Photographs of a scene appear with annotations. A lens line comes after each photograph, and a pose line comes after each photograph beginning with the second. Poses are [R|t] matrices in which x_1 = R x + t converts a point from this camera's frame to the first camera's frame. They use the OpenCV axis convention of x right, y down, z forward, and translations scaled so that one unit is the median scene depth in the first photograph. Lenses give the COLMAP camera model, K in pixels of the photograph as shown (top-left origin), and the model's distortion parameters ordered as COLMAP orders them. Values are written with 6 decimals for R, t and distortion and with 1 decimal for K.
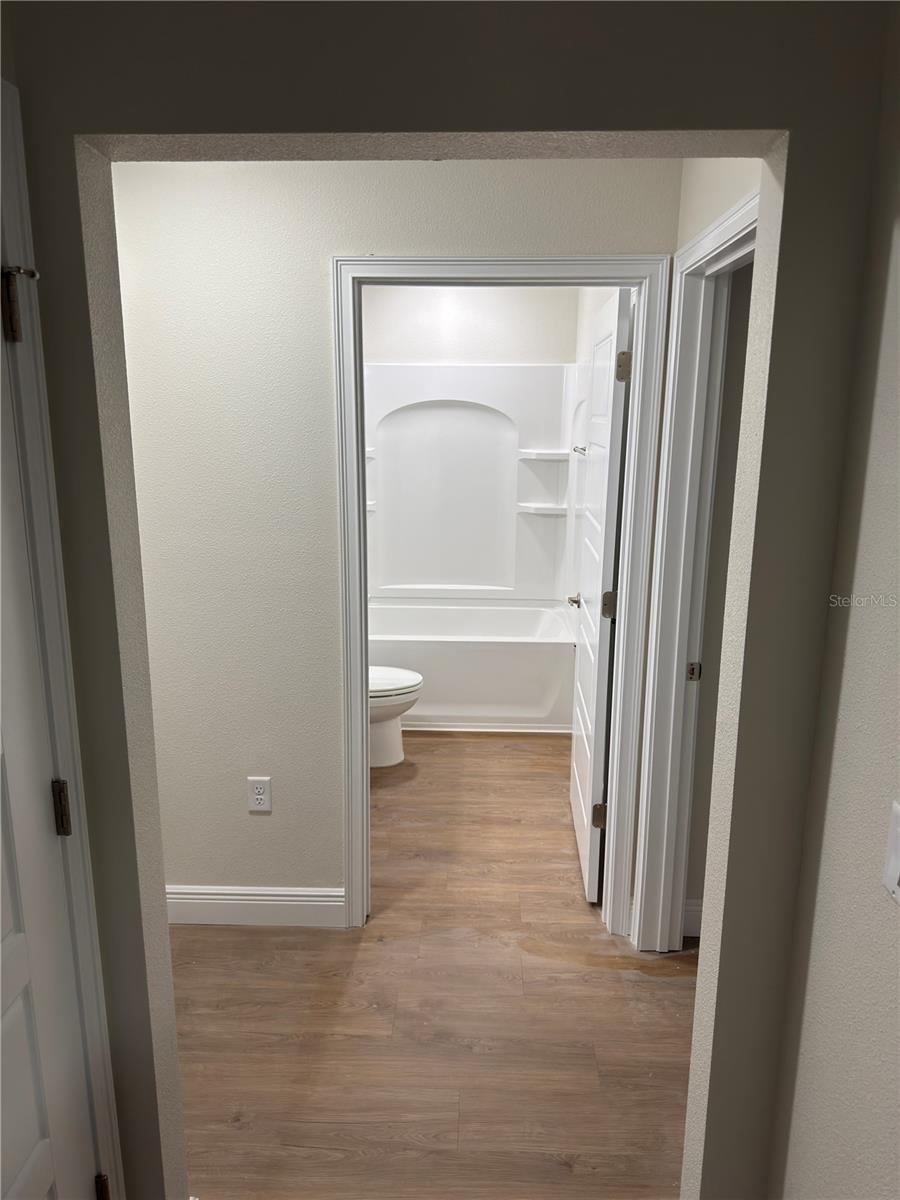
lens RADIAL K [[852.3, 0, 450.0], [0, 852.3, 600.0], [0, 0, 1]] dist [0.002150, 0.000120]
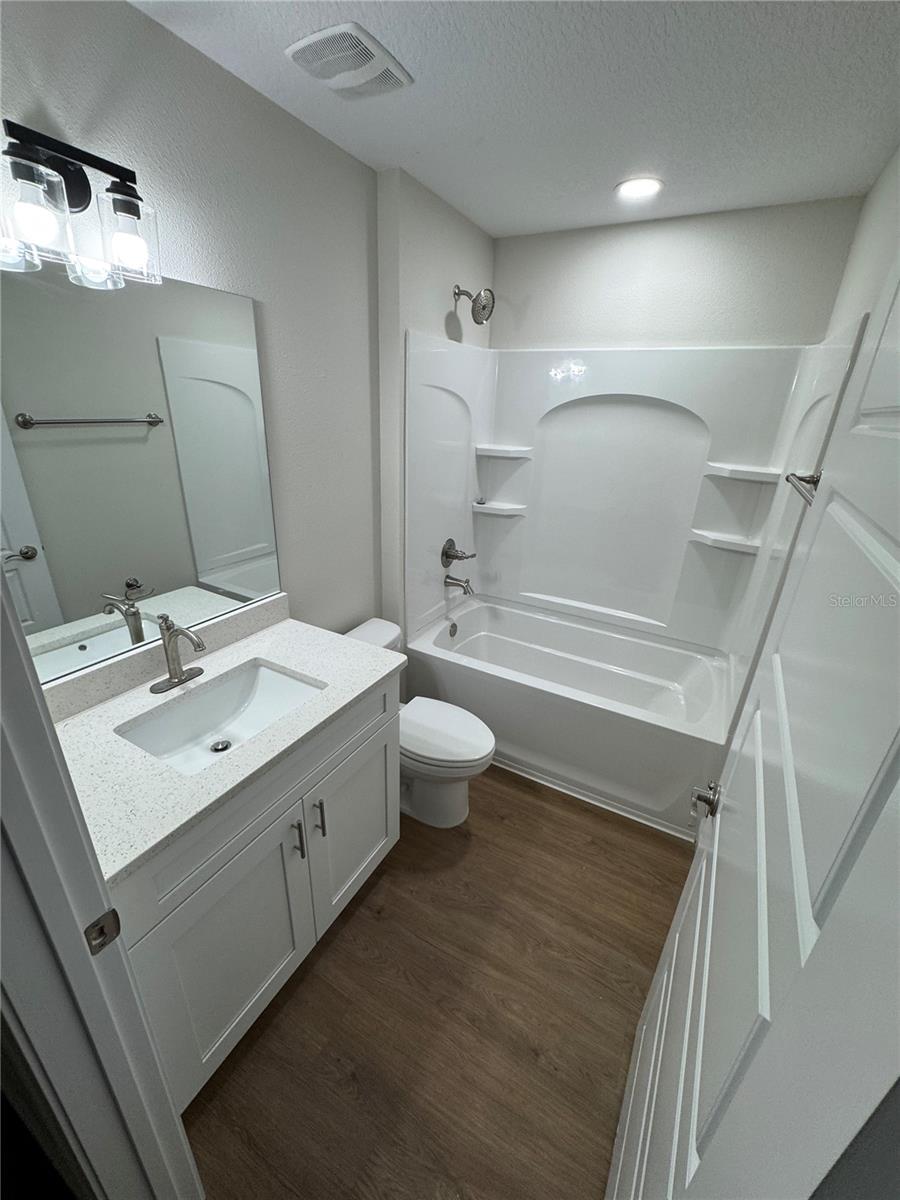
lens RADIAL K [[477.2, 0, 450.0], [0, 477.2, 600.0], [0, 0, 1]] dist [-0.012389, 0.000150]
pose [[0.893521, 0.197593, -0.403208, 0.071272], [-0.137701, 0.975286, 0.172791, -0.097076], [0.427385, -0.098870, 0.898647, 0.499650]]
